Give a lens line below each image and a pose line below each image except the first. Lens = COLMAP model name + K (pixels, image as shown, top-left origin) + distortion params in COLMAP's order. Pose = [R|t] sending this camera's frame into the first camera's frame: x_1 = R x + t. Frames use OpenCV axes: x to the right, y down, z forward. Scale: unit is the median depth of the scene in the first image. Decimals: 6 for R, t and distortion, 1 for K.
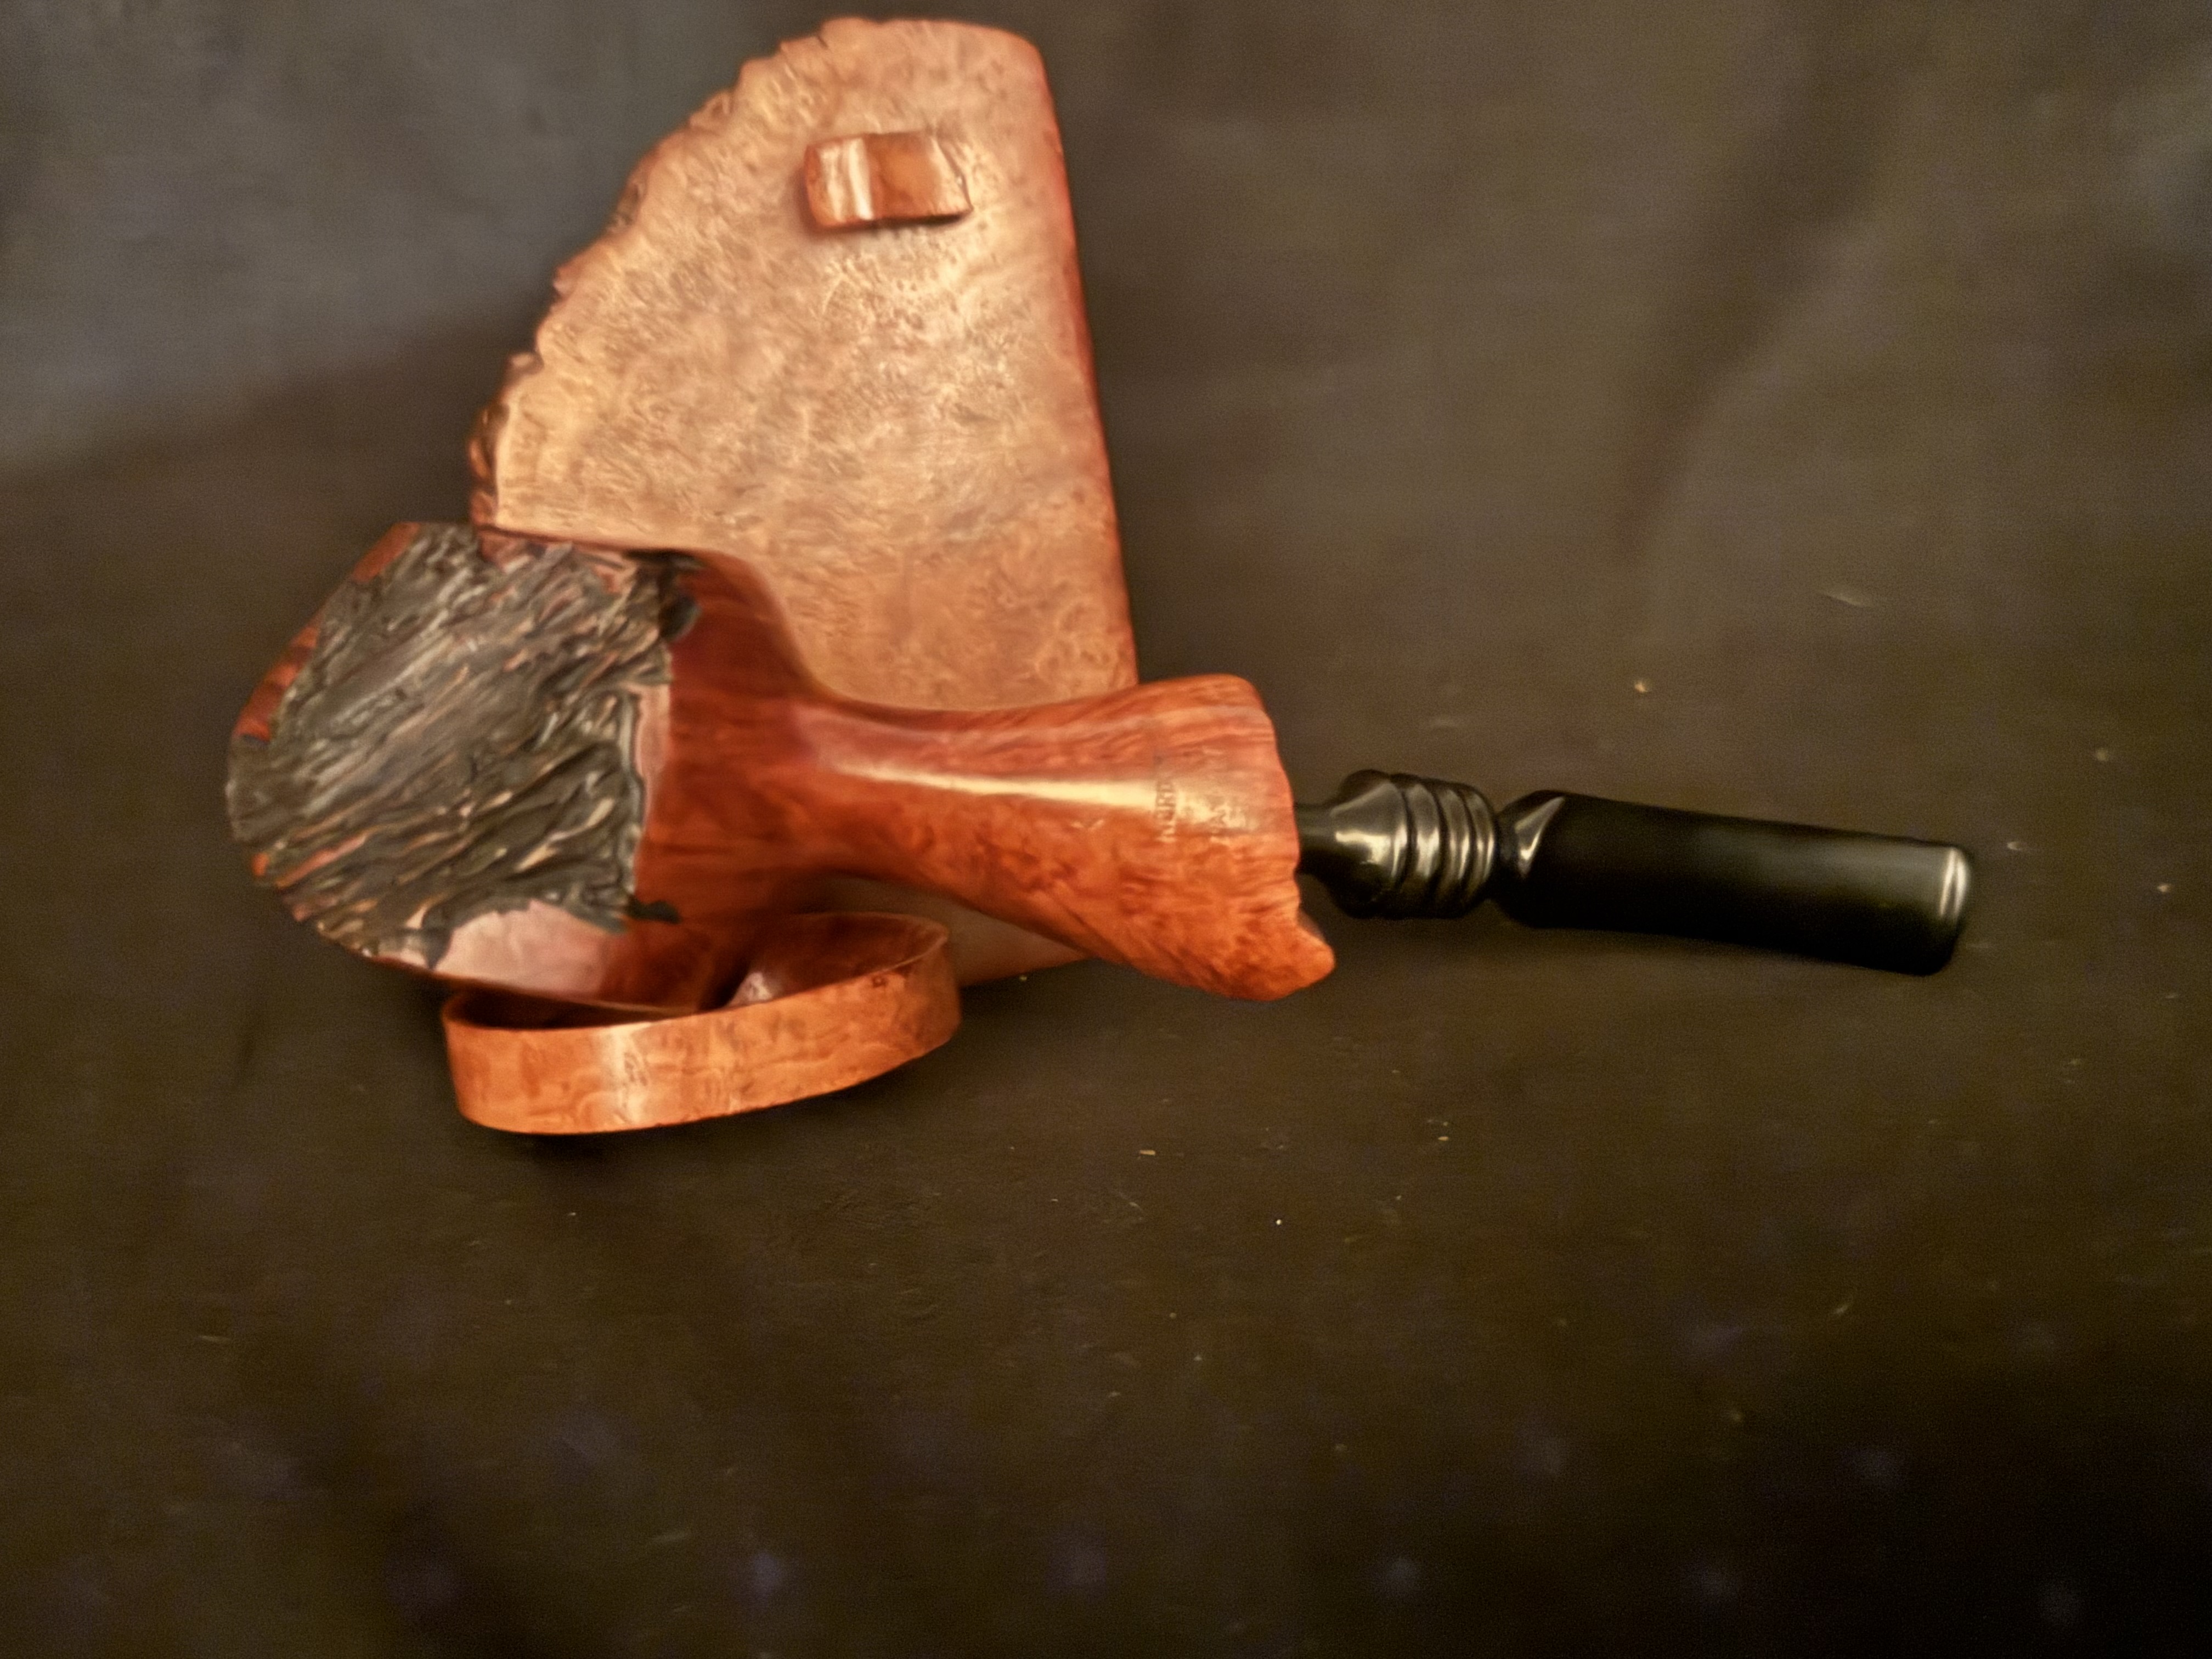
lens RADIAL K [[1918.6, 0, 1106.0], [0, 1918.6, 829.5], [0, 0, 1]] dist [0.161306, -0.466947]
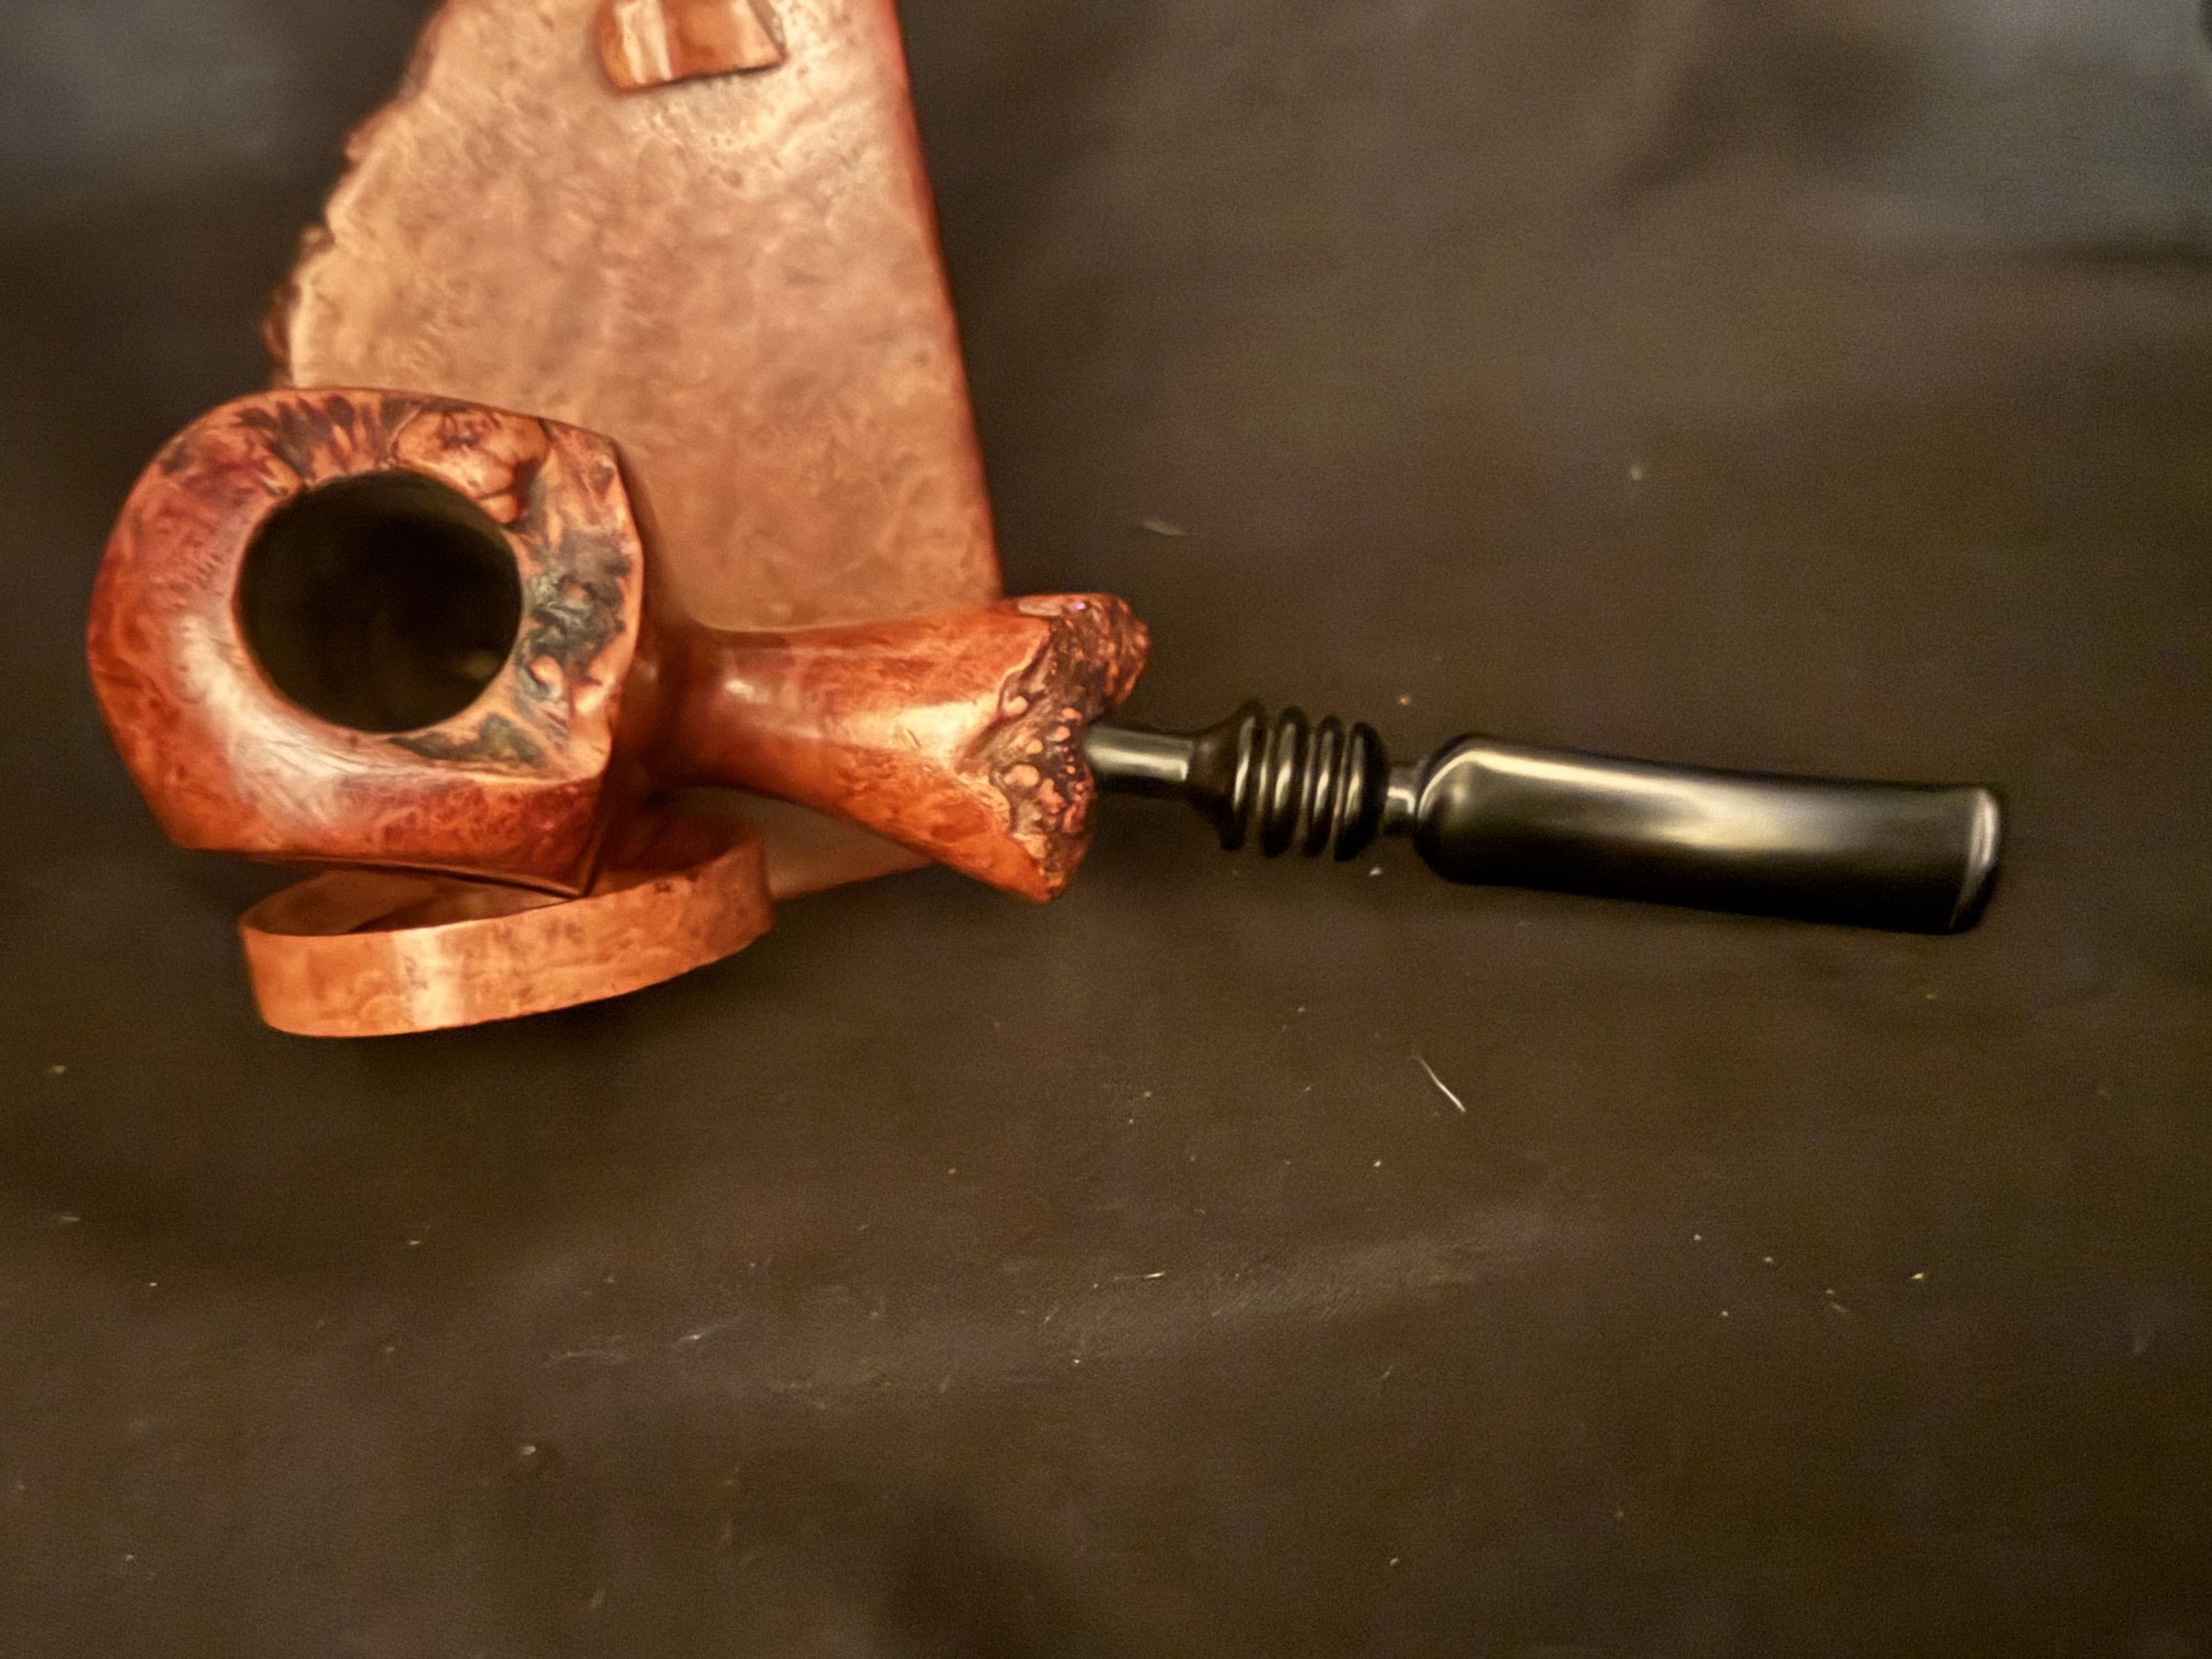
lens RADIAL K [[2738.1, 0, 1106.0], [0, 2738.1, 829.5], [0, 0, 1]] dist [0.113492, -0.061266]
pose [[0.996802, -0.004514, -0.079790, 0.191613], [0.009218, 0.998234, 0.058686, -0.027195], [0.079384, -0.059233, 0.995083, -0.333550]]
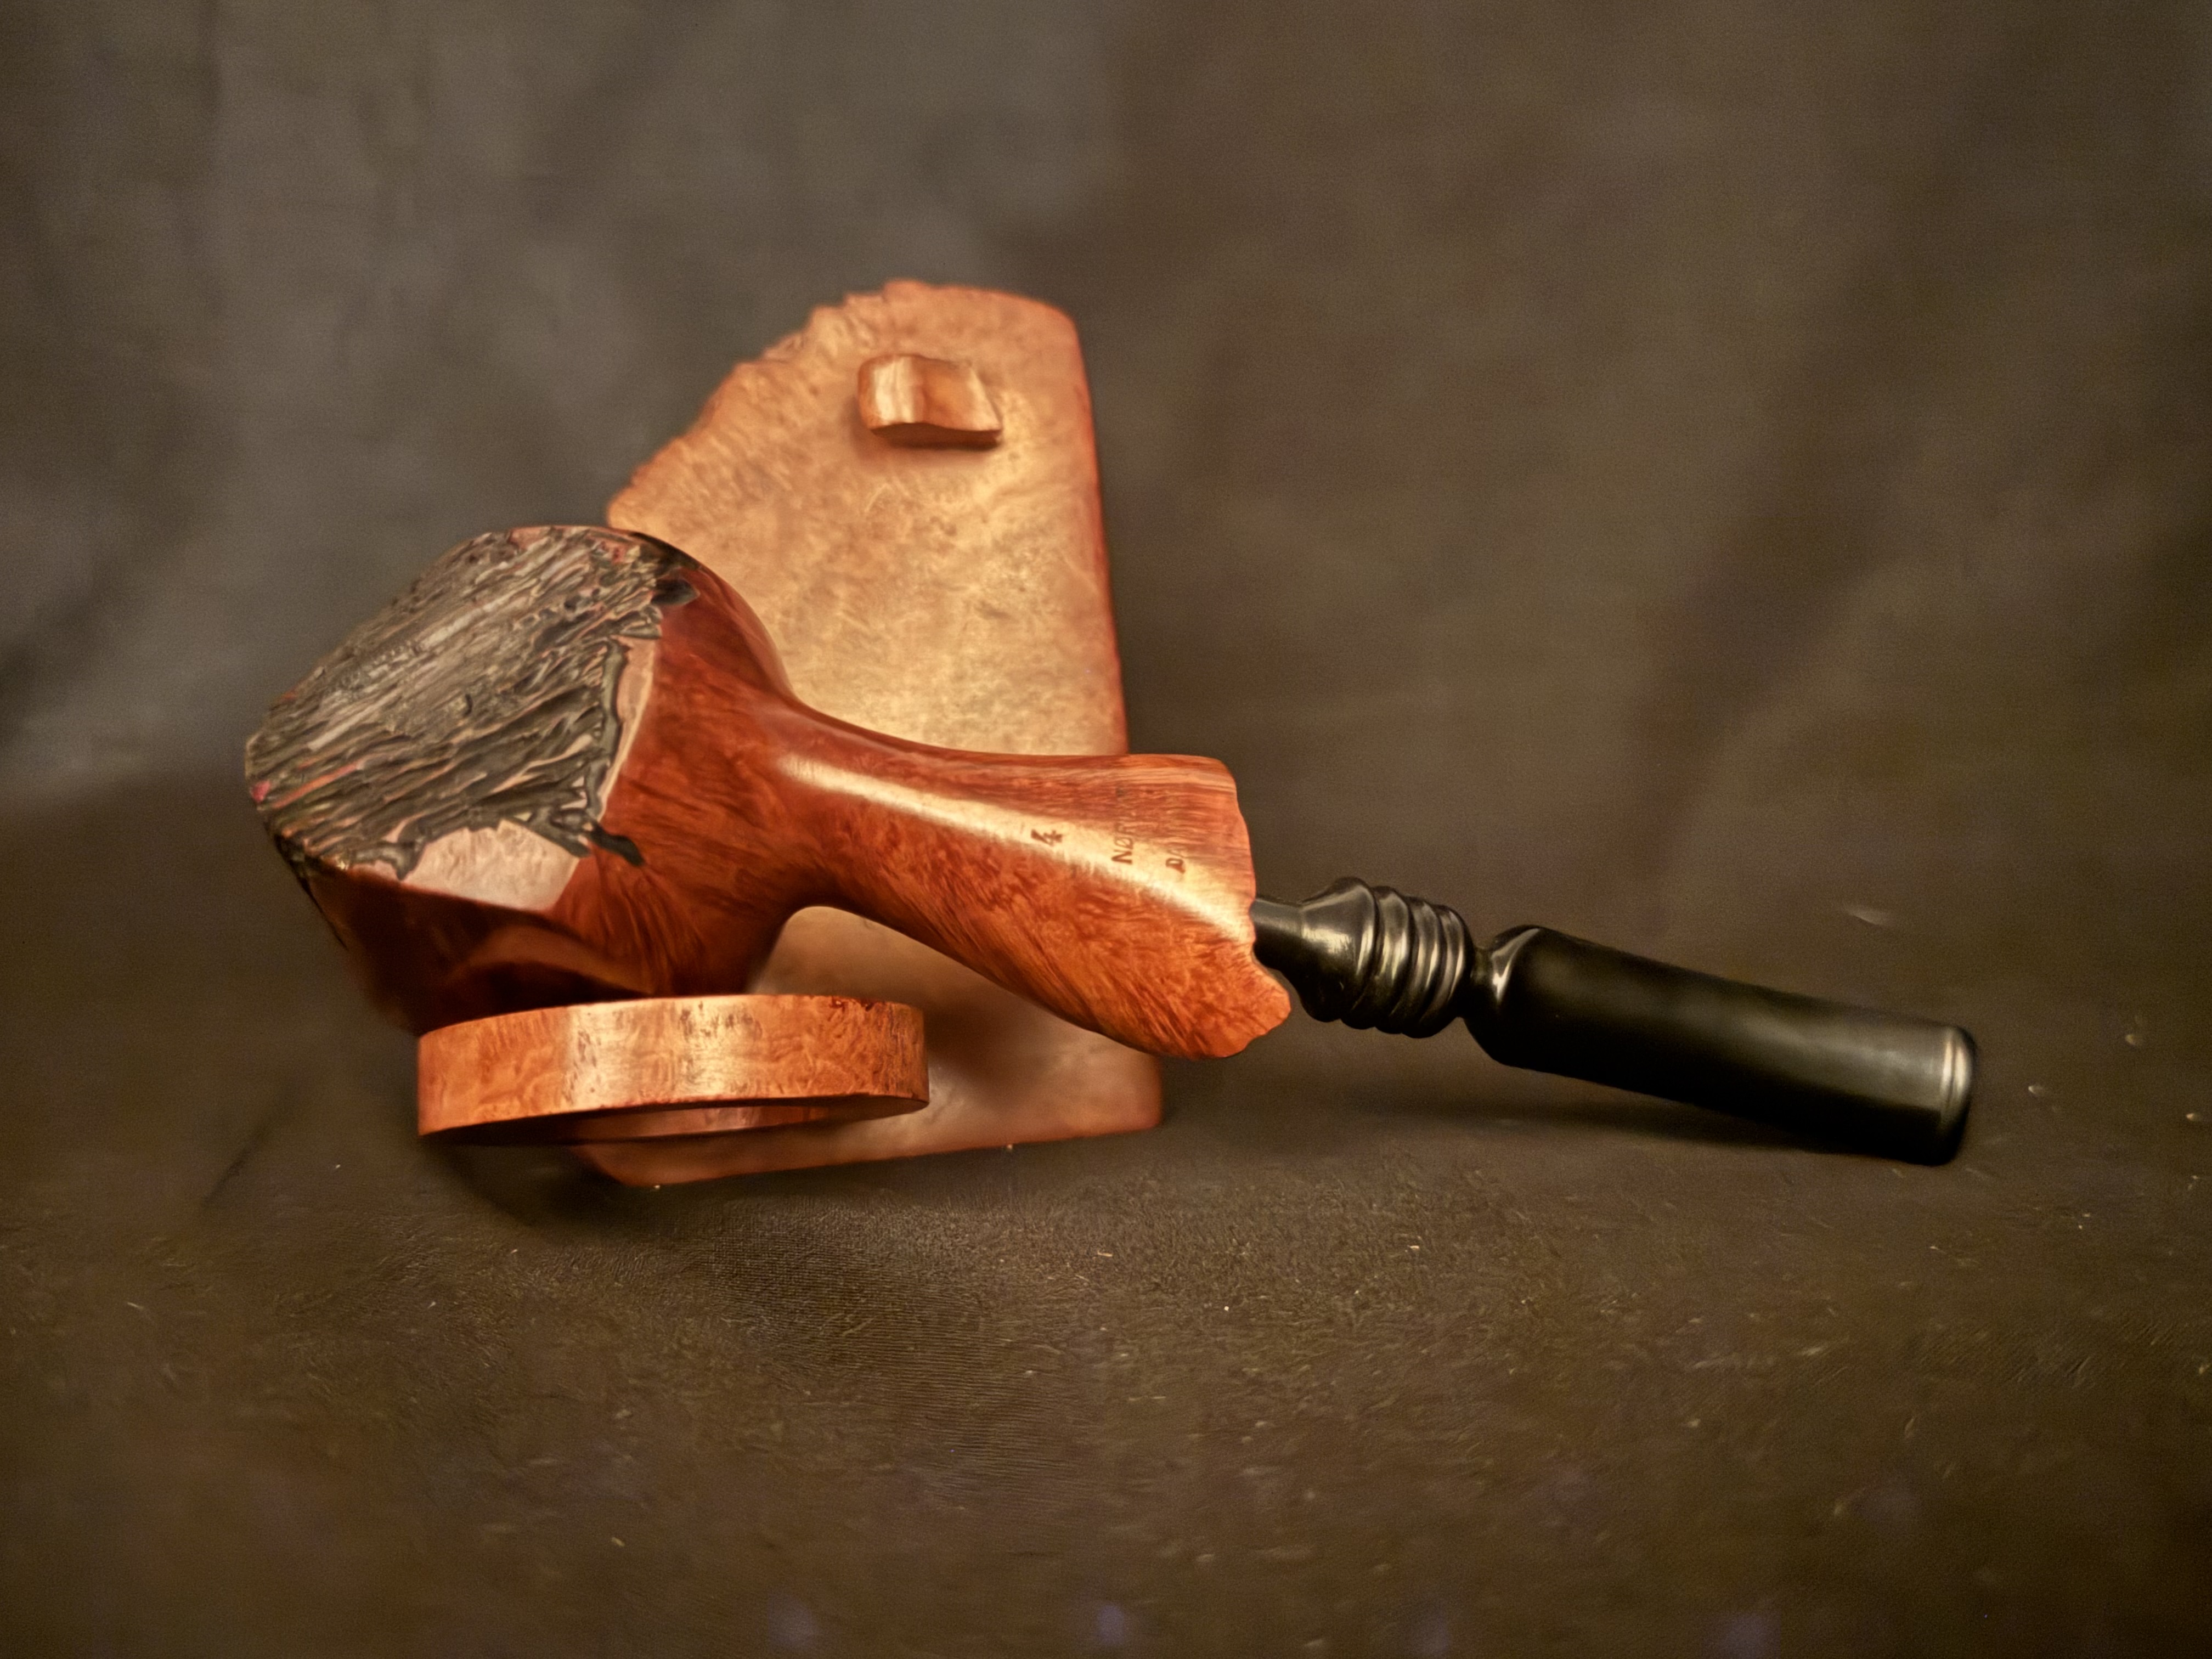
lens RADIAL K [[1918.6, 0, 1106.0], [0, 1918.6, 829.5], [0, 0, 1]] dist [0.161306, -0.466947]
pose [[0.997049, 0.028822, -0.071146, 0.079312], [-0.051053, 0.941117, -0.334204, 0.279218], [0.057324, 0.336850, 0.939812, 0.018657]]
